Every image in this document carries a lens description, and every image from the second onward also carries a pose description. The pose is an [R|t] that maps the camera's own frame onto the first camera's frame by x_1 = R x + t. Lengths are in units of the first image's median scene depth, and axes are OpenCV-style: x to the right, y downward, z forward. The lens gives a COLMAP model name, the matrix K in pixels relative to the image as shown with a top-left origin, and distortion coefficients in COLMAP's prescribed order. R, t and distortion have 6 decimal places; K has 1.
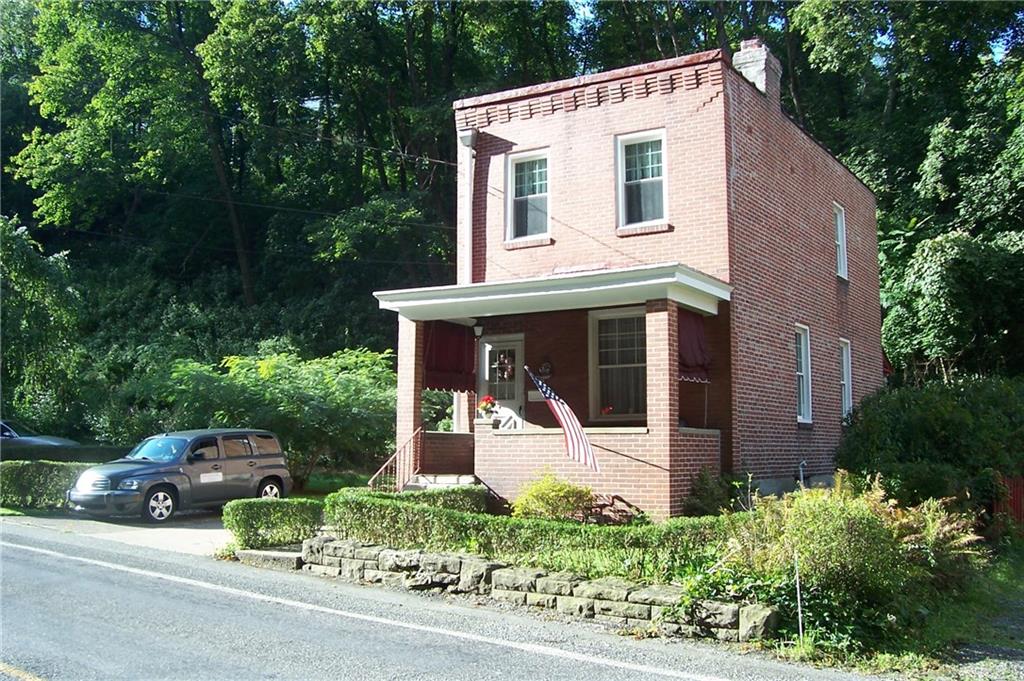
lens RADIAL K [[1037.2, 0, 512.0], [0, 1037.2, 340.5], [0, 0, 1]] dist [-0.189950, 0.185440]
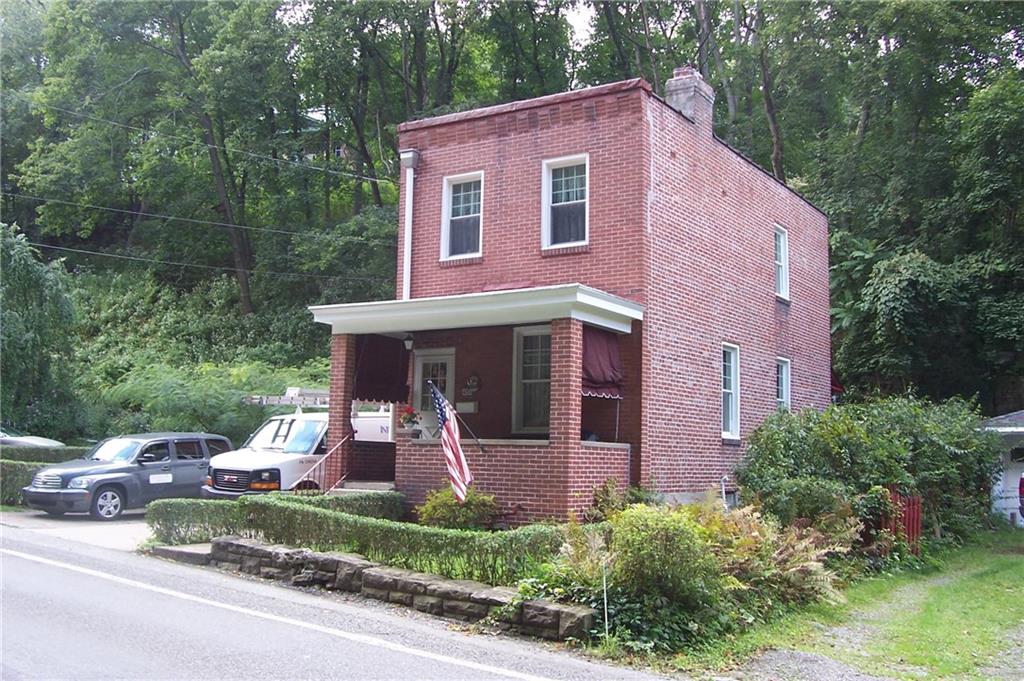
lens RADIAL K [[1037.2, 0, 512.0], [0, 1037.2, 340.5], [0, 0, 1]] dist [-0.189950, 0.185440]
pose [[0.999626, 0.017060, -0.021370, 0.091489], [-0.017270, 0.999804, -0.009709, -0.004976], [0.021200, 0.010074, 0.999724, -0.043591]]
